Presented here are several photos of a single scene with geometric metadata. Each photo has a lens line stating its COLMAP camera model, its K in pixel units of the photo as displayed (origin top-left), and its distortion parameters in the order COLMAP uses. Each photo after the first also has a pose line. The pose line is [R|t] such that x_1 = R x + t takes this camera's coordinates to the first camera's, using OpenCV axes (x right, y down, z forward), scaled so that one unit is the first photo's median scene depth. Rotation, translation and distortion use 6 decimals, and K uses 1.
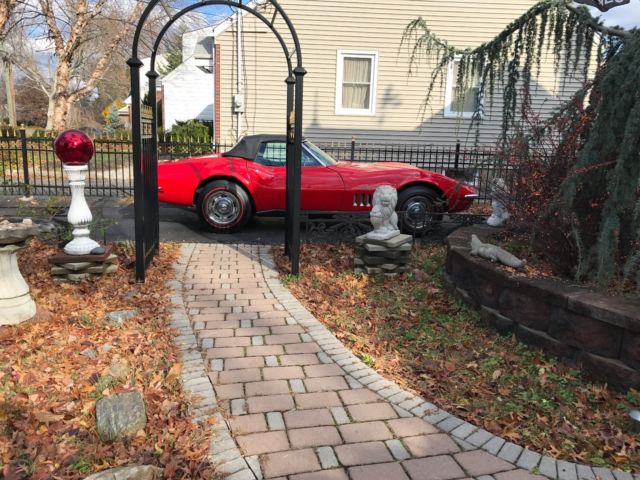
lens RADIAL K [[519.6, 0, 320.0], [0, 519.6, 240.0], [0, 0, 1]] dist [0.015416, -0.005374]
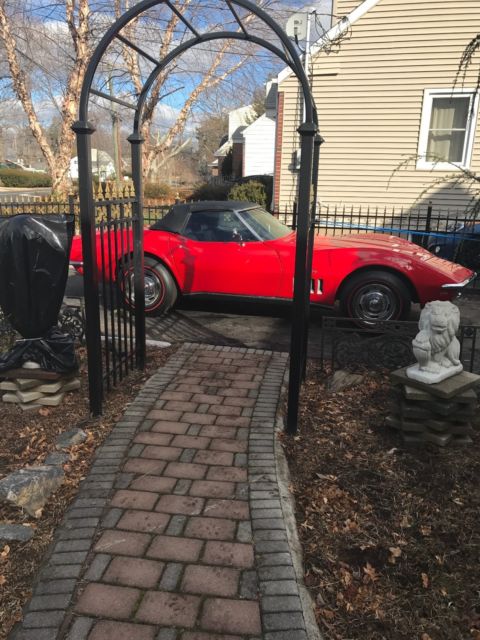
lens RADIAL K [[519.6, 0, 240.0], [0, 519.6, 320.0], [0, 0, 1]] dist [0.015416, -0.005374]
pose [[0.949091, 0.075335, -0.305861, 0.044412], [-0.057799, 0.996144, 0.066003, -0.055570], [0.309654, -0.044965, 0.949786, 0.152079]]
